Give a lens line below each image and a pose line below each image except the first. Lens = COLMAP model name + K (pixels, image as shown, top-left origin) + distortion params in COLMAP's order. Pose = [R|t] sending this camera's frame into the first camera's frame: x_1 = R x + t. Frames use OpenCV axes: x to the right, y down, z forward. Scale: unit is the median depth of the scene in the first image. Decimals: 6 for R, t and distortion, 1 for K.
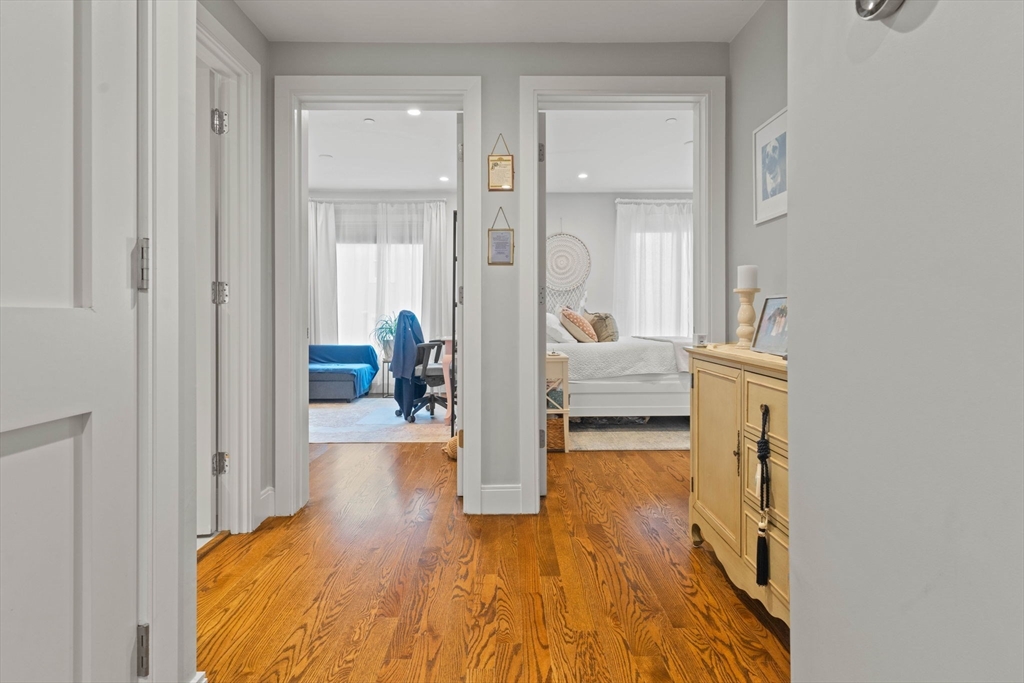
lens RADIAL K [[498.8, 0, 512.7], [0, 498.8, 305.7], [0, 0, 1]] dist [-0.000321, 0.000975]
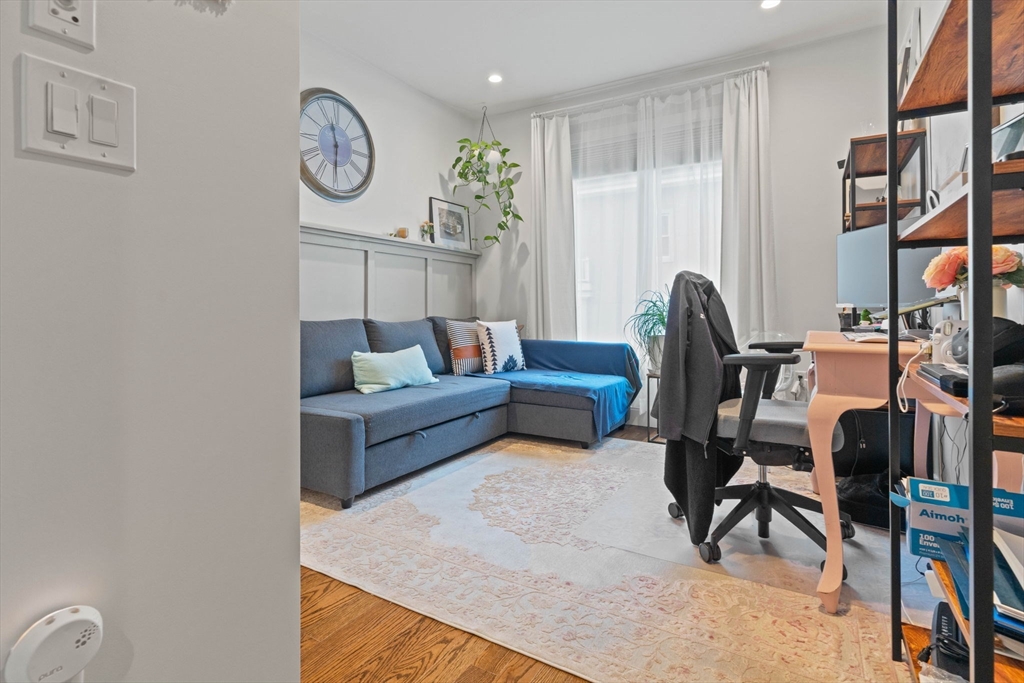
lens RADIAL K [[498.8, 0, 512.7], [0, 498.8, 305.7], [0, 0, 1]] dist [-0.000321, 0.000975]
pose [[0.853706, -0.003721, -0.520741, -0.097826], [0.015376, 0.999719, 0.018065, 0.022672], [0.520528, -0.023429, 0.853523, 0.443393]]
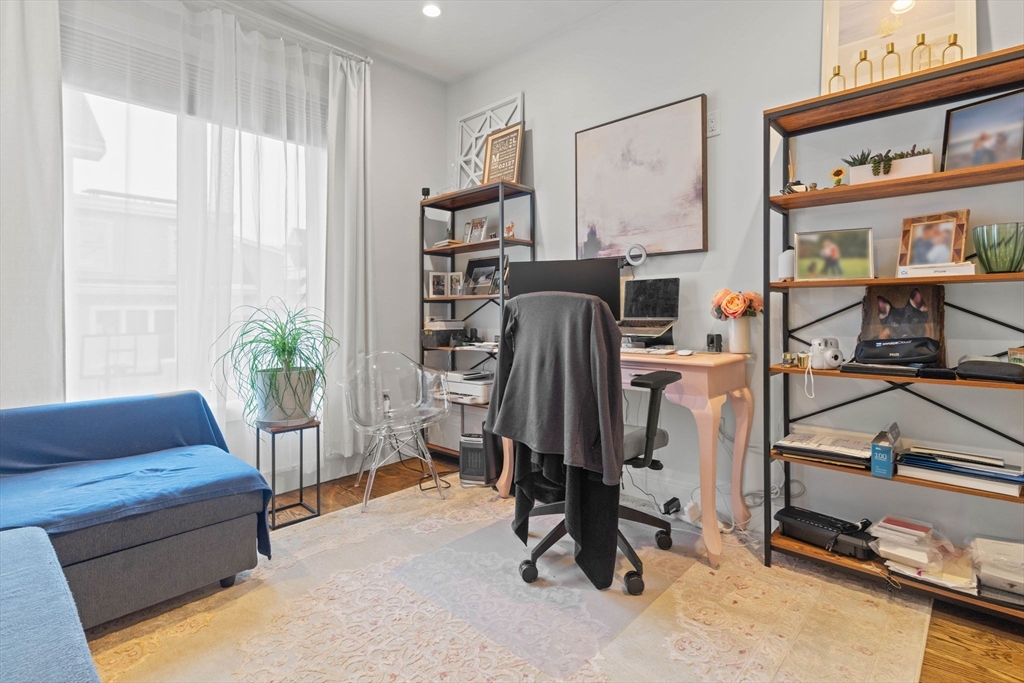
lens RADIAL K [[498.8, 0, 512.7], [0, 498.8, 305.7], [0, 0, 1]] dist [-0.000321, 0.000975]
pose [[0.687950, 0.002102, 0.725755, -0.407174], [-0.010673, 0.999917, 0.007220, 0.013391], [-0.725679, -0.012713, 0.687915, 0.604956]]
